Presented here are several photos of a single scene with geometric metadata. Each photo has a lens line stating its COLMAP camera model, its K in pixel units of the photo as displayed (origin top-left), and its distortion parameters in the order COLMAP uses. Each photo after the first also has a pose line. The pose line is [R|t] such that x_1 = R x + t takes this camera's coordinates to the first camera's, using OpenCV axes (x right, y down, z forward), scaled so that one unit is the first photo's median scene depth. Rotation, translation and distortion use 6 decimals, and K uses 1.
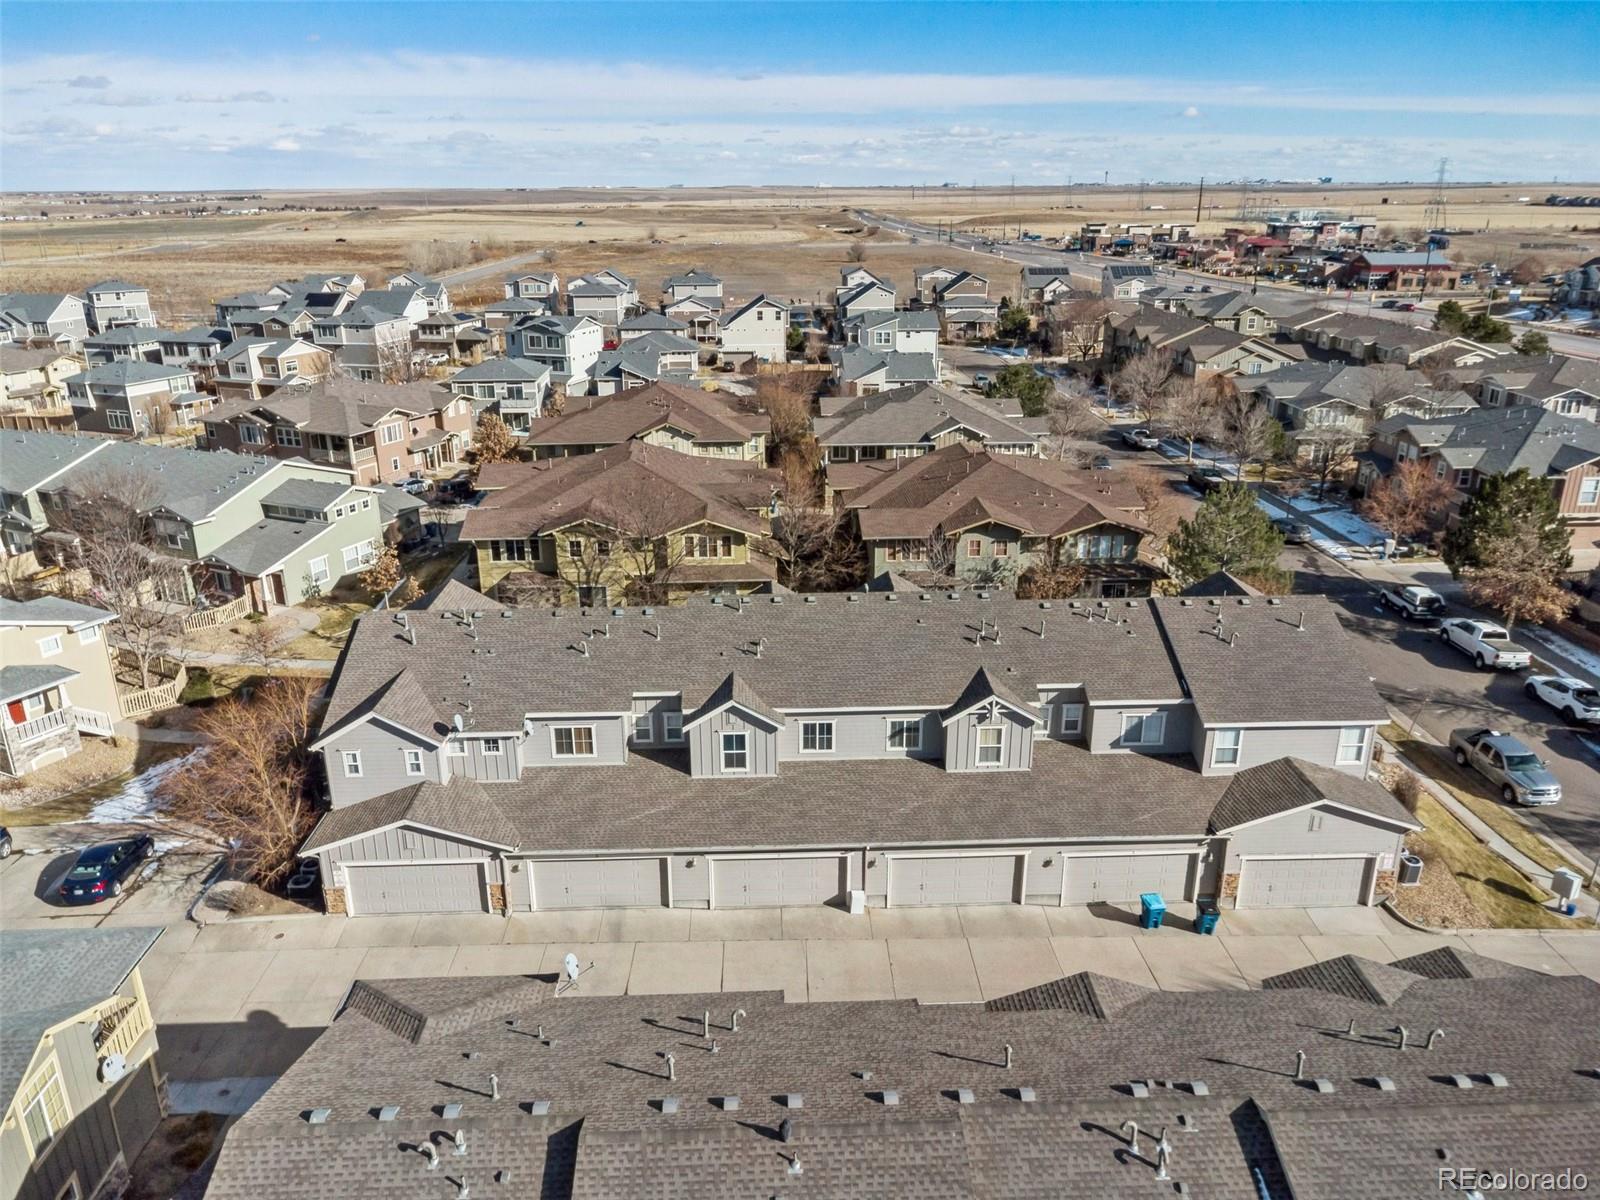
lens RADIAL K [[1162.2, 0, 808.9], [0, 1162.2, 605.1], [0, 0, 1]] dist [-0.005080, 0.007844]
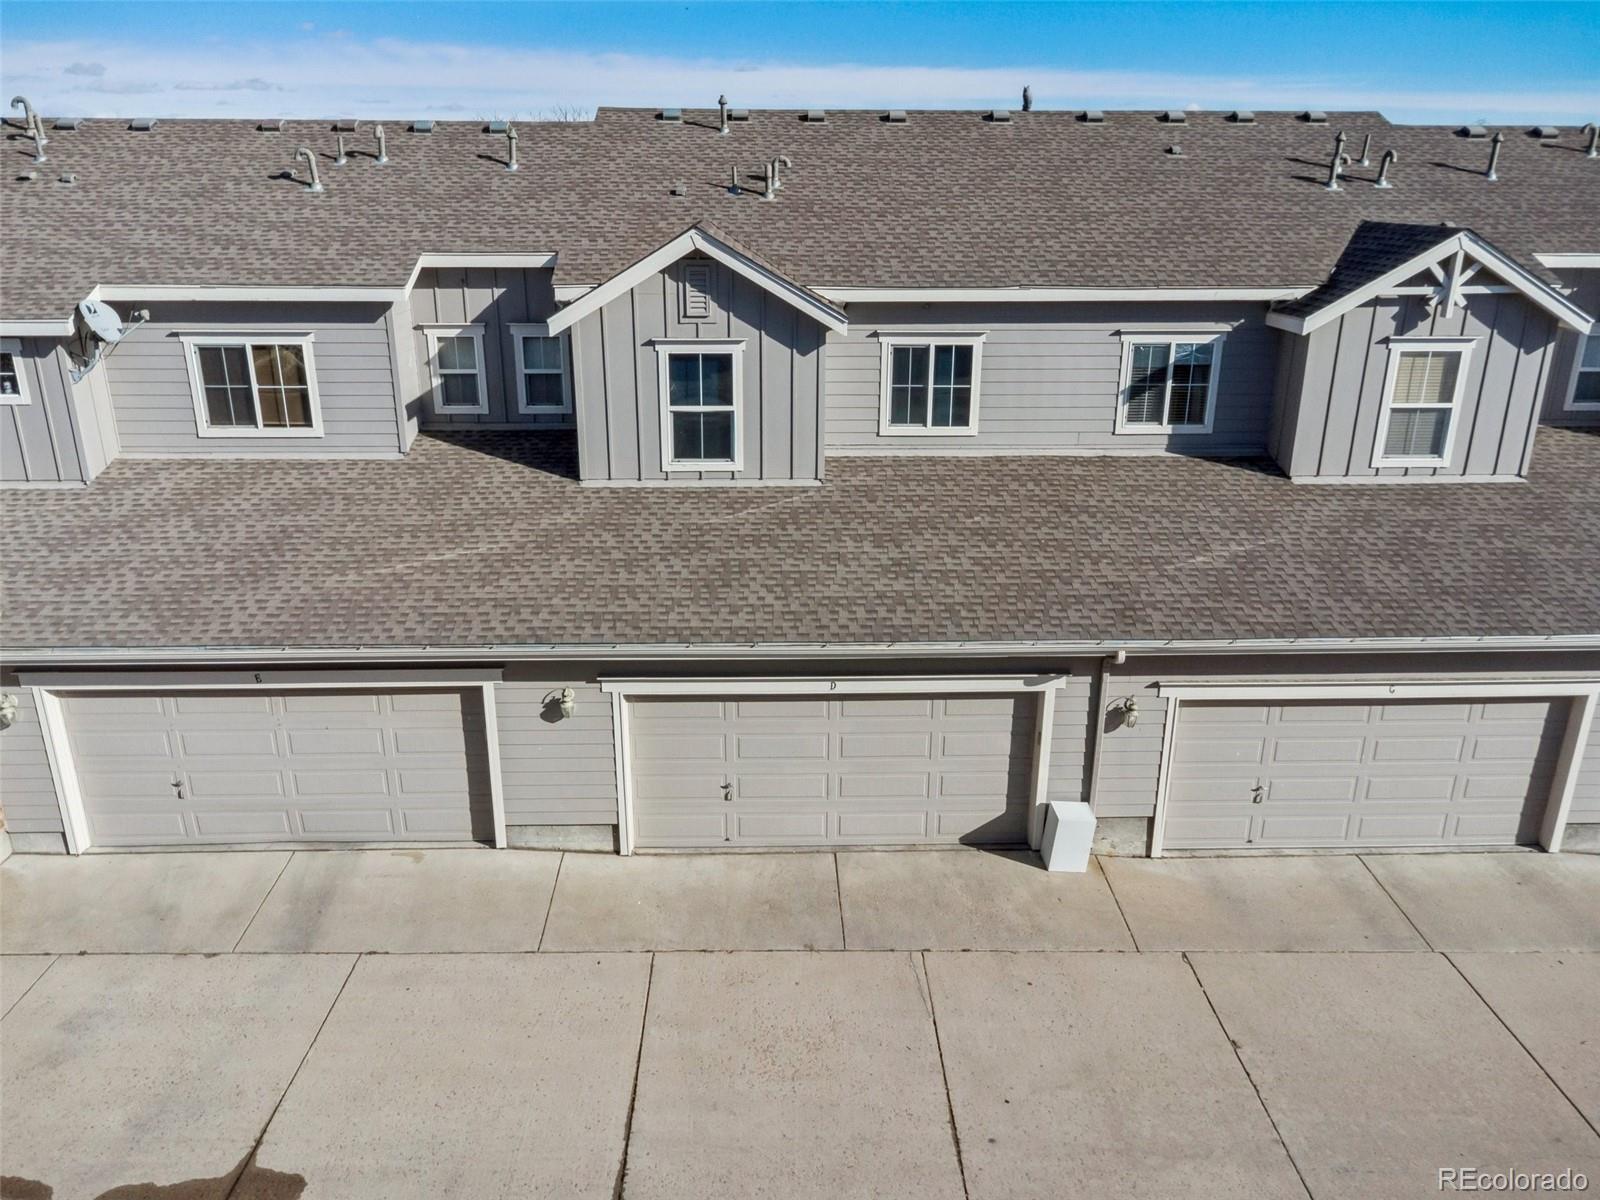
lens RADIAL K [[1162.2, 0, 790.7], [0, 1162.2, 594.8], [0, 0, 1]] dist [-0.005080, 0.007844]
pose [[0.999941, 0.007292, -0.008093, -0.033461], [-0.007291, 0.999973, 0.000122, 0.180511], [0.008093, -0.000063, 0.999967, 0.643963]]
